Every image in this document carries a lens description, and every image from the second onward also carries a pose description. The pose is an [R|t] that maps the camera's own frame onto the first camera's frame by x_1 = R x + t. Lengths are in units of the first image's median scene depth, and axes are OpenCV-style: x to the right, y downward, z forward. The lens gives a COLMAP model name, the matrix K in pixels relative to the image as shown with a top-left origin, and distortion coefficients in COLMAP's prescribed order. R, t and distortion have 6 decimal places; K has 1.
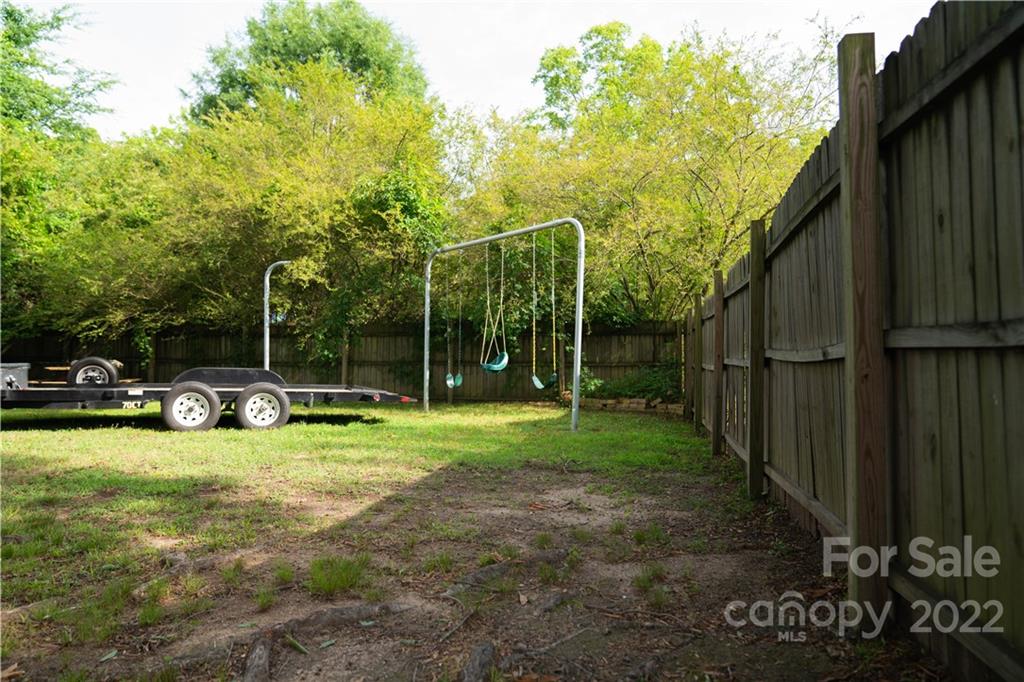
lens RADIAL K [[697.7, 0, 515.0], [0, 697.7, 342.2], [0, 0, 1]] dist [-0.011343, 0.002246]
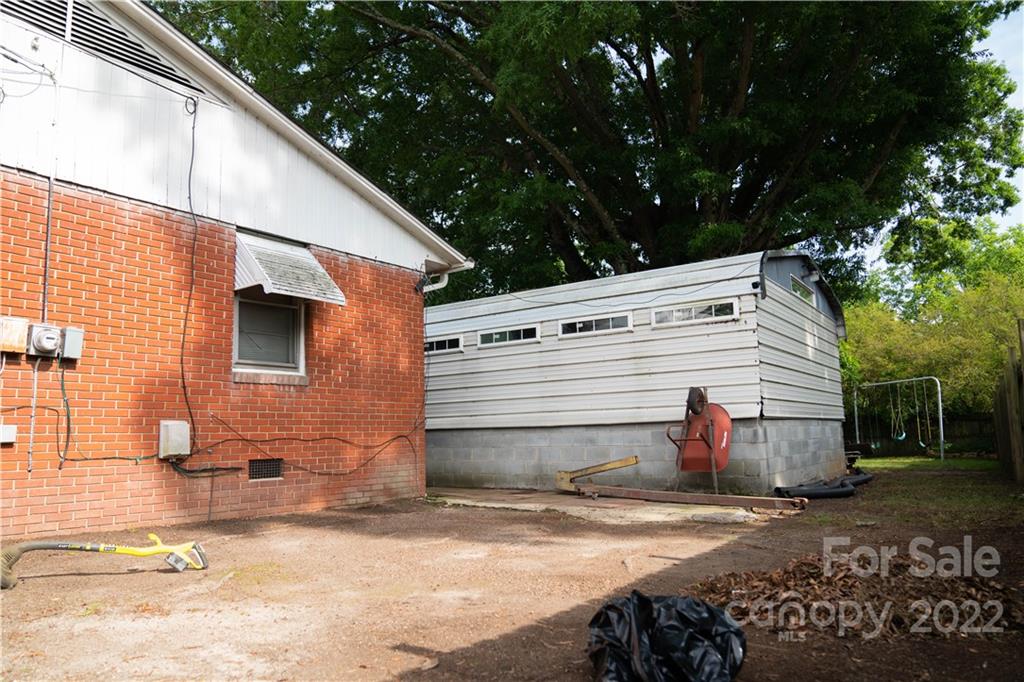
lens RADIAL K [[697.7, 0, 515.0], [0, 697.7, 342.2], [0, 0, 1]] dist [-0.011343, 0.002246]
pose [[0.917881, -0.075996, -0.389512, -0.246672], [0.034016, 0.992947, -0.113571, -0.057370], [0.395396, 0.090995, 0.913992, -1.472959]]
